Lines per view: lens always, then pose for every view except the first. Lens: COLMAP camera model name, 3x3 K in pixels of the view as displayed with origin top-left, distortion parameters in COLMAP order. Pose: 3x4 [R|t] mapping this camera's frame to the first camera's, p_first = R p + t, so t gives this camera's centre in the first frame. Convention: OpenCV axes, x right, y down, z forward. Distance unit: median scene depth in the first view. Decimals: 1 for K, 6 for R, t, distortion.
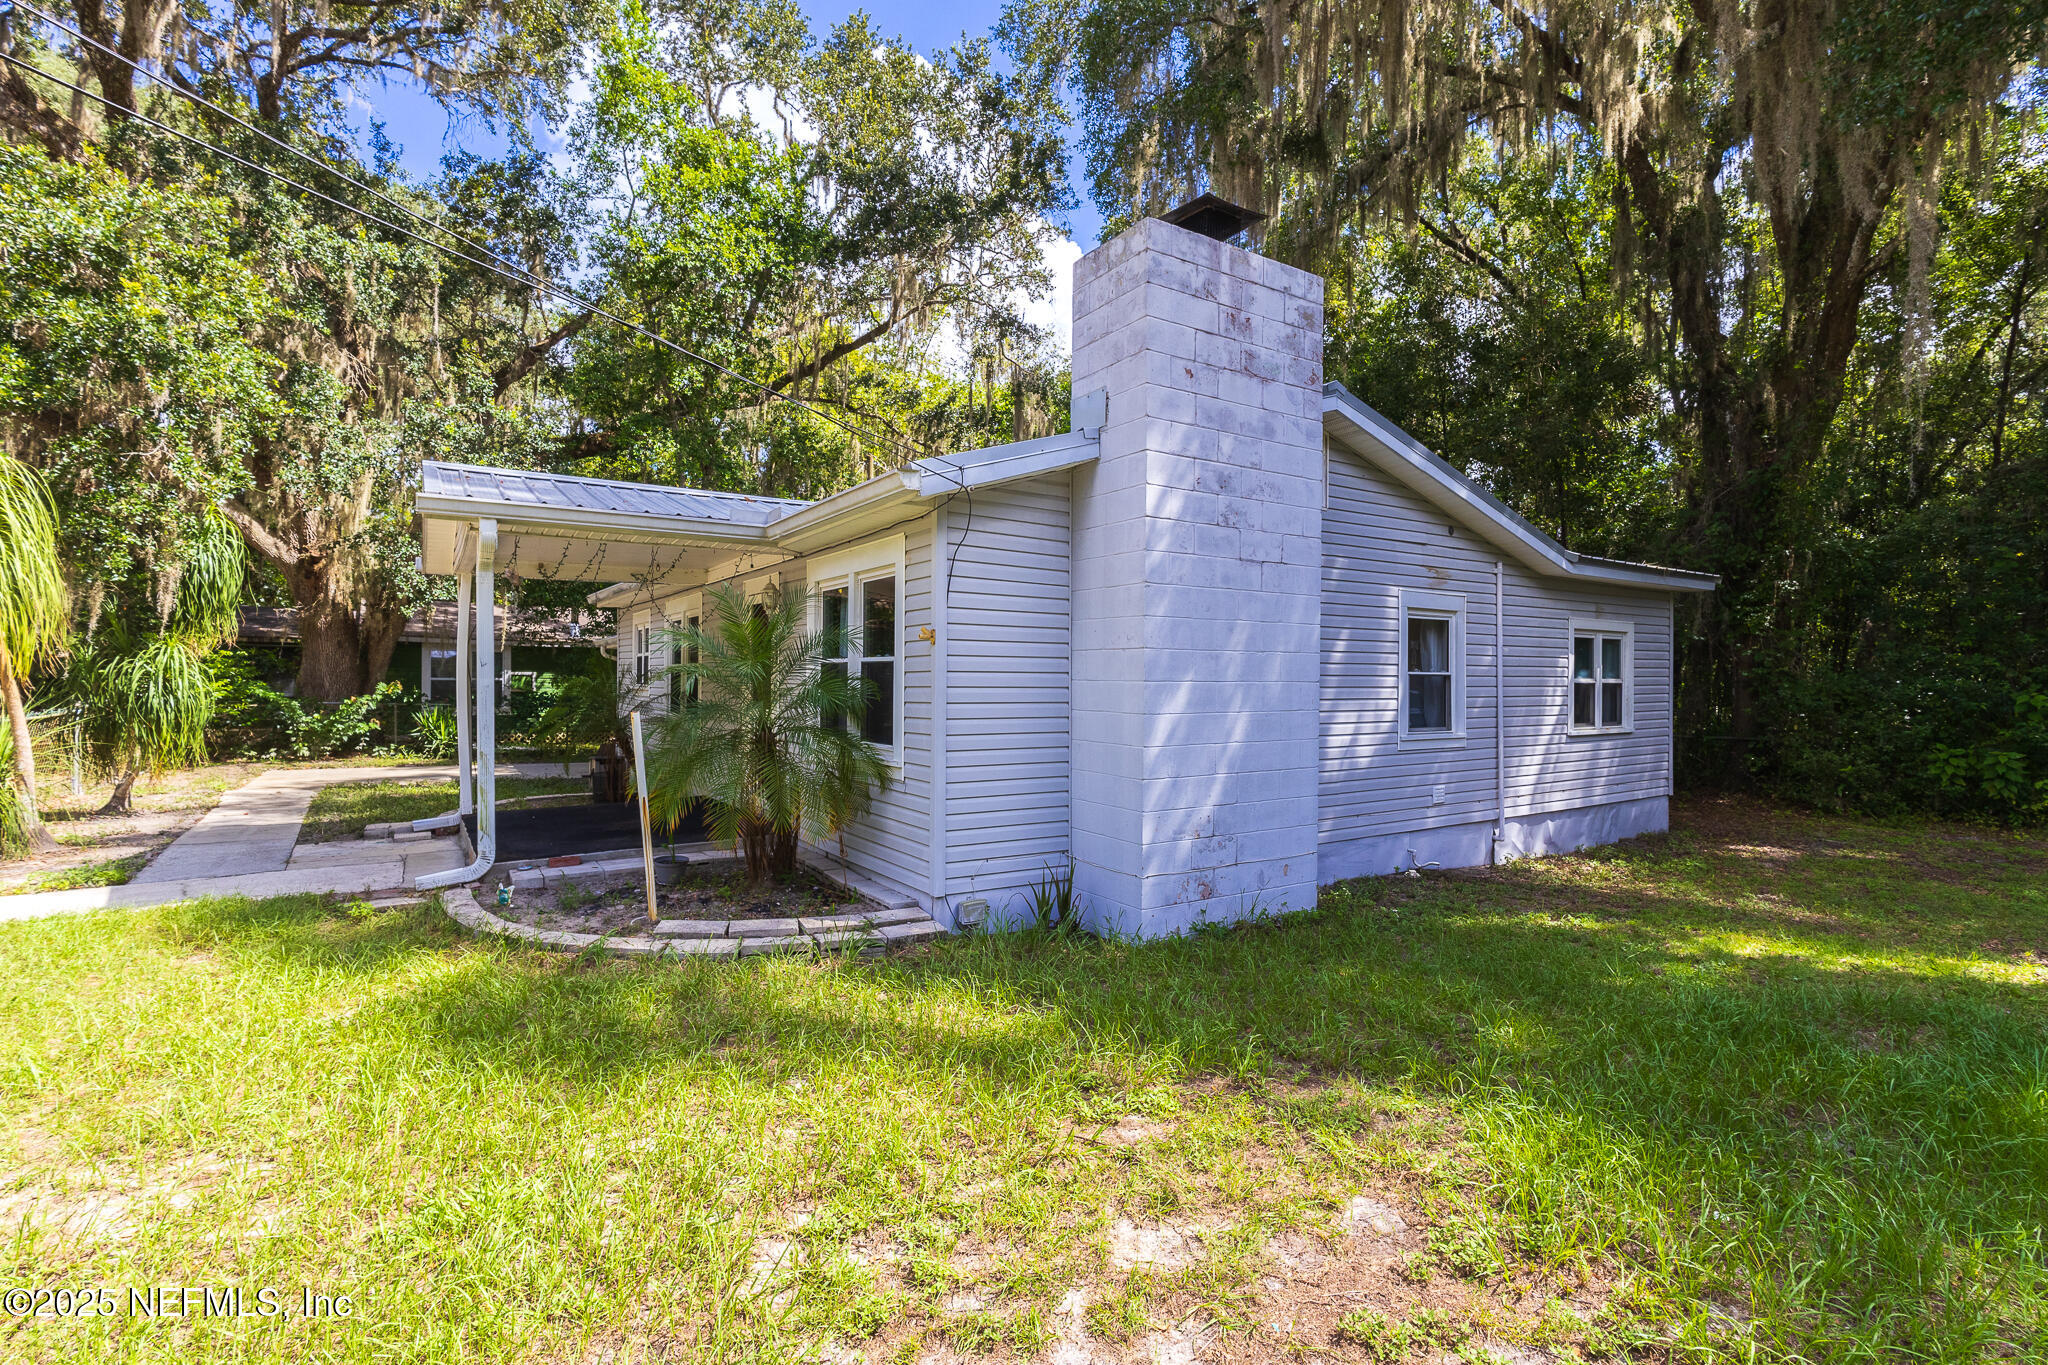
lens RADIAL K [[934.3, 0, 1009.3], [0, 934.3, 676.1], [0, 0, 1]] dist [-0.018196, 0.000794]
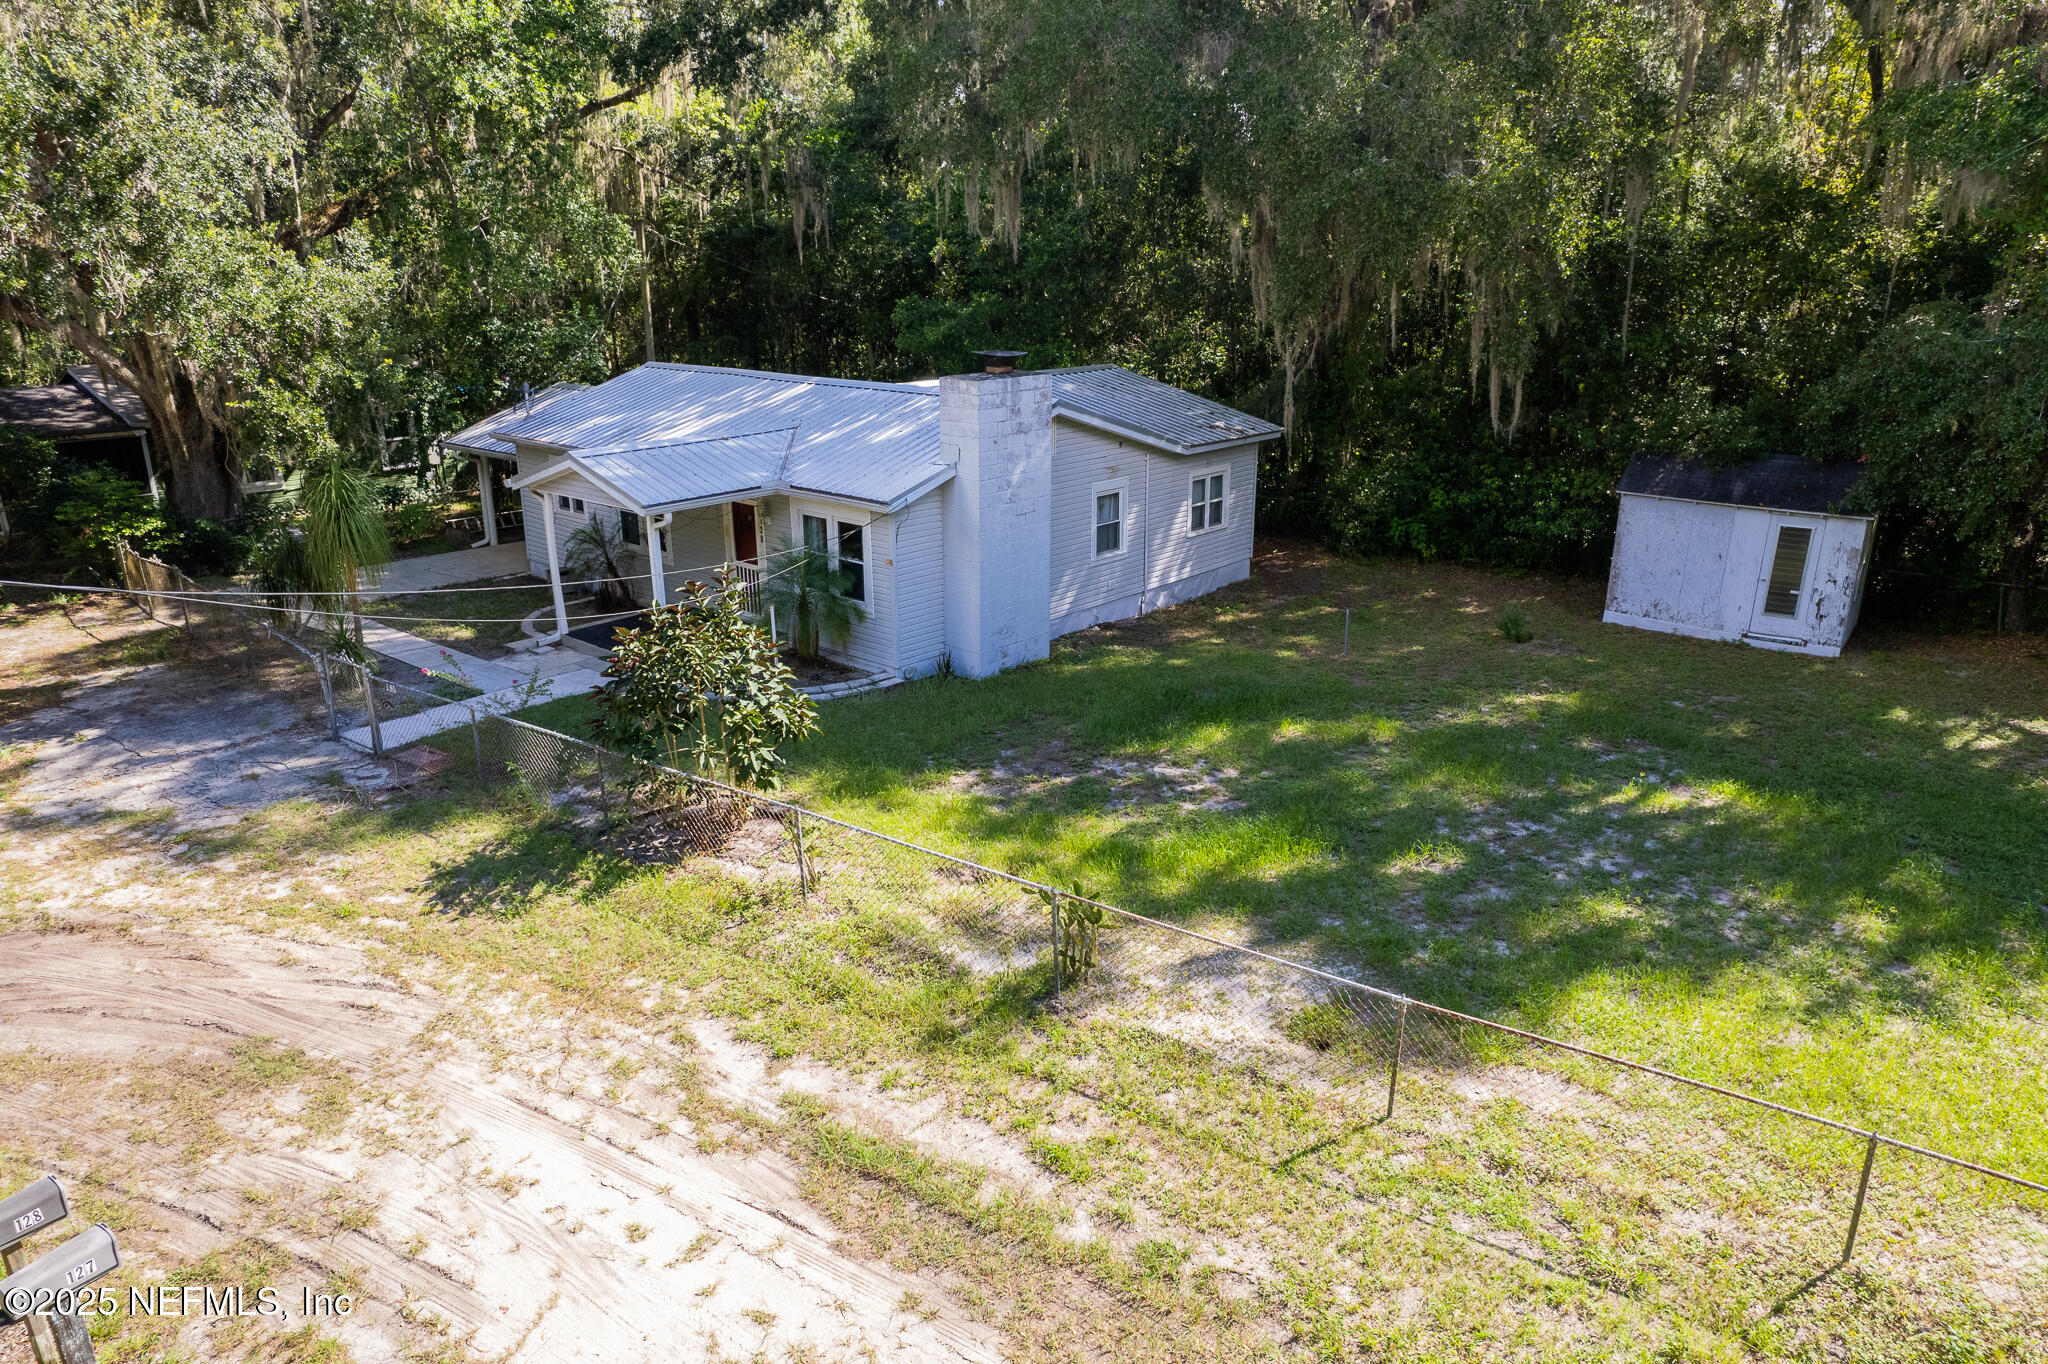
lens RADIAL K [[1322.3, 0, 1025.4], [0, 1322.3, 686.7], [0, 0, 1]] dist [-0.072250, 0.064932]
pose [[0.960248, -0.093021, 0.263193, -0.424275], [0.003912, 0.947237, 0.320511, -0.518698], [-0.279120, -0.306740, 0.909946, -1.420067]]
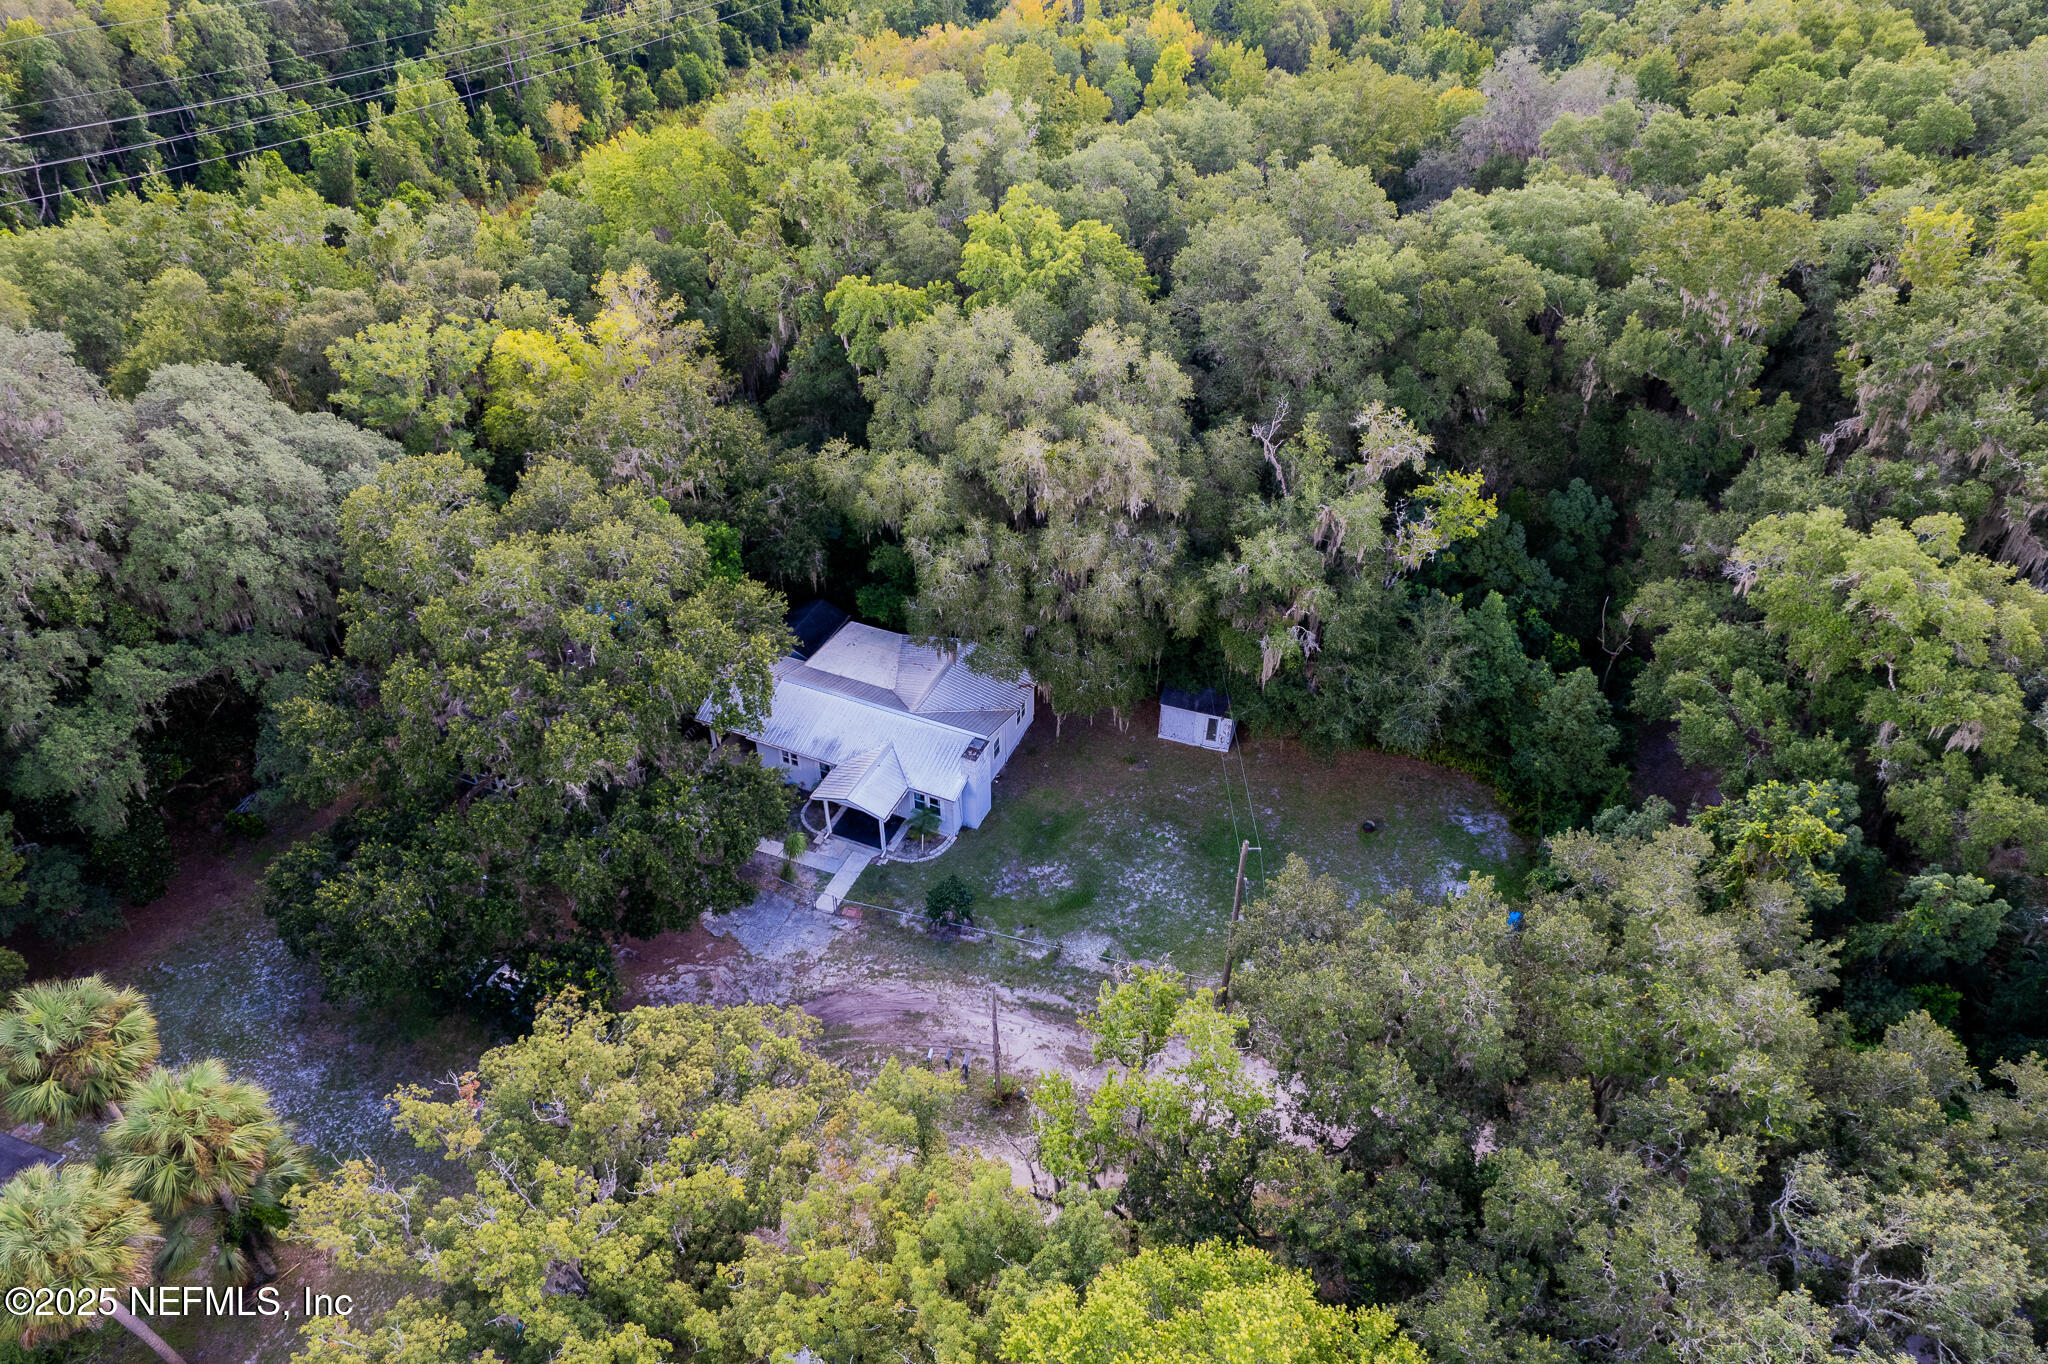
lens RADIAL K [[1322.3, 0, 1019.5], [0, 1322.3, 688.6], [0, 0, 1]] dist [-0.072250, 0.064932]
pose [[0.826637, -0.353496, 0.437849, -2.583842], [-0.001520, 0.776666, 0.629910, -4.917796], [-0.562733, -0.521373, 0.641484, -3.695895]]
